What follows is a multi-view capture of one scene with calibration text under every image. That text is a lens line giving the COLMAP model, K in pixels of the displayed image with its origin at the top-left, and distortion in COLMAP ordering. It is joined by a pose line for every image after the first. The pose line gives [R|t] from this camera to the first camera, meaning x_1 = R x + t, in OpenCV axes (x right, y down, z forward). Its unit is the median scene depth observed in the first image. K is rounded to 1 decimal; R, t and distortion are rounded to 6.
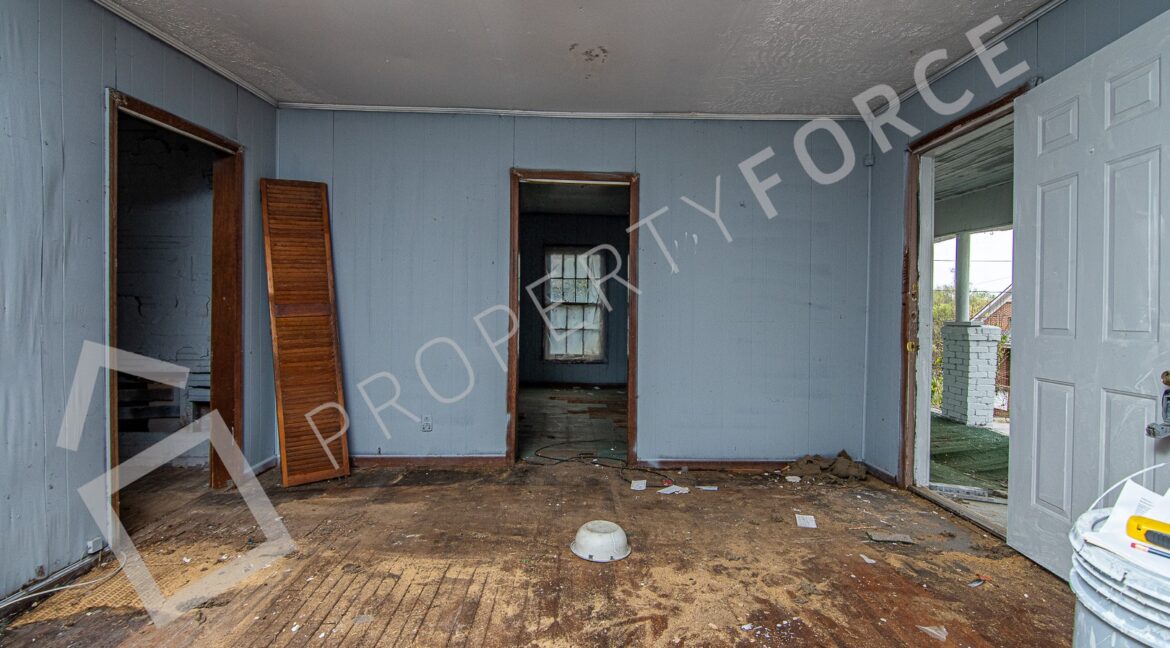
lens RADIAL K [[564.7, 0, 588.8], [0, 564.7, 320.4], [0, 0, 1]] dist [-0.013532, -0.006827]
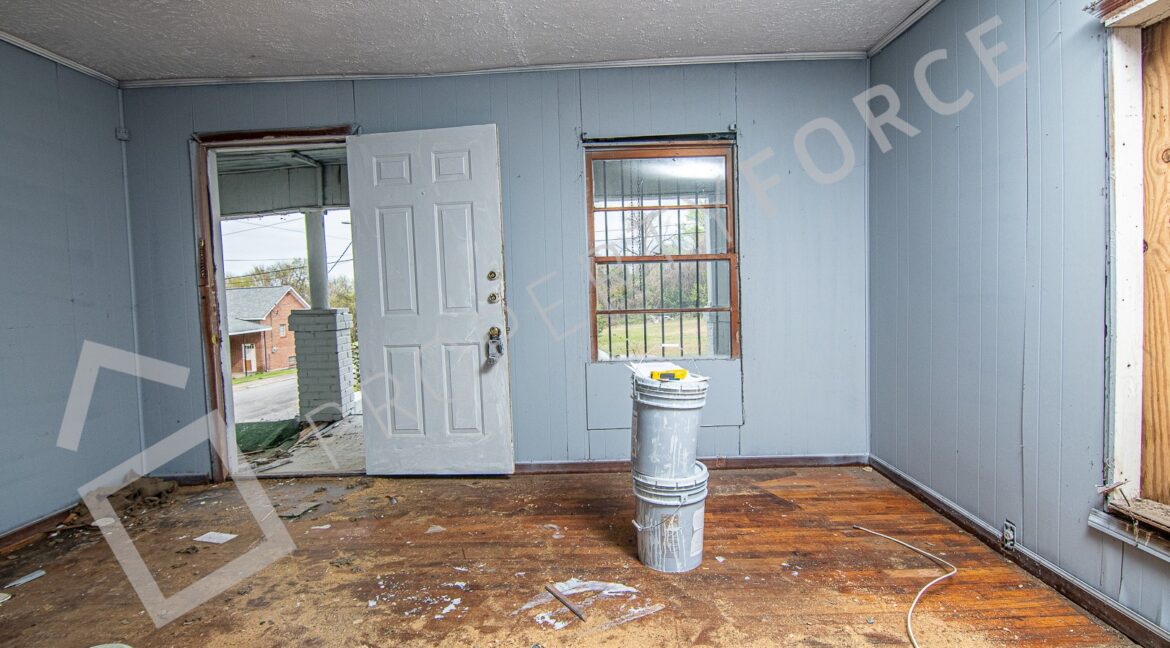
lens RADIAL K [[564.7, 0, 589.6], [0, 564.7, 319.2], [0, 0, 1]] dist [-0.013532, -0.006827]
pose [[0.026012, -0.056248, 0.998078, -0.463272], [0.050866, 0.997197, 0.054873, -0.011940], [-0.998367, 0.049340, 0.028800, 0.347069]]
